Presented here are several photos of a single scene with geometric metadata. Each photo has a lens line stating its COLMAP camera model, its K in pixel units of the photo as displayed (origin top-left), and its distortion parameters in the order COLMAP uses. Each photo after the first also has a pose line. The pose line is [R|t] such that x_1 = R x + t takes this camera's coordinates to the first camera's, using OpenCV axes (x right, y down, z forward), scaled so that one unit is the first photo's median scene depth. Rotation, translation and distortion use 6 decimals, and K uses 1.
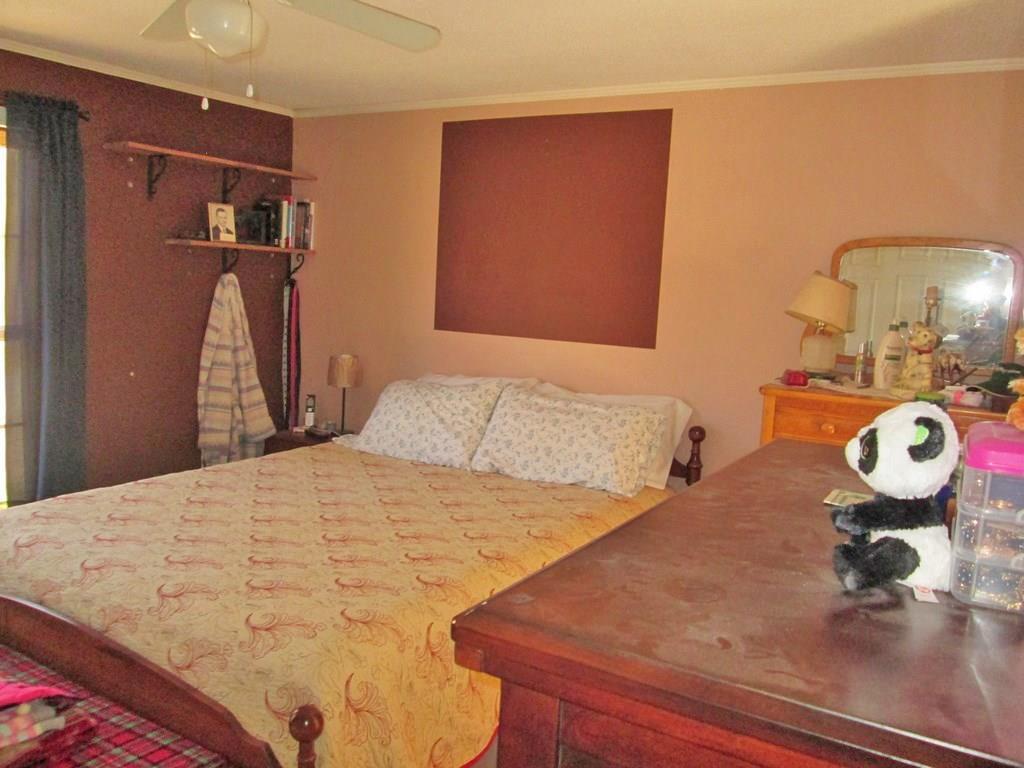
lens RADIAL K [[841.2, 0, 512.2], [0, 841.2, 384.0], [0, 0, 1]] dist [-0.058349, 0.028905]
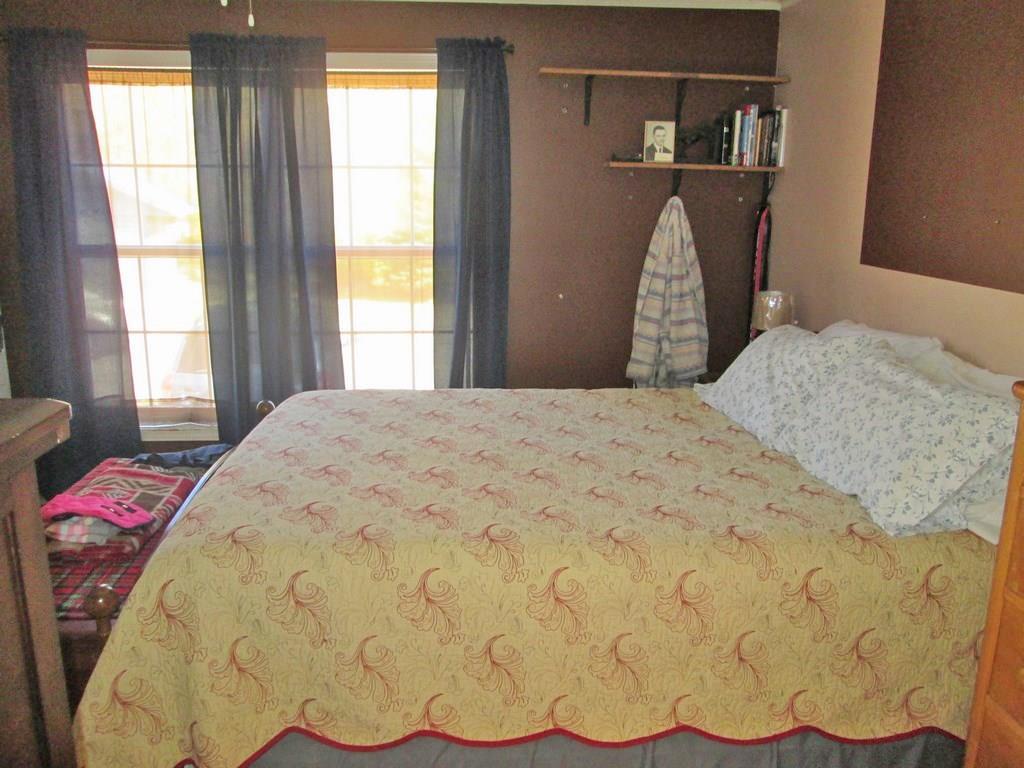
lens RADIAL K [[841.2, 0, 512.1], [0, 841.2, 382.6], [0, 0, 1]] dist [-0.058349, 0.028905]
pose [[0.570986, 0.141334, -0.808703, 0.346157], [-0.088480, 0.989926, 0.110534, -0.014487], [0.816178, 0.008441, 0.577739, 0.318917]]
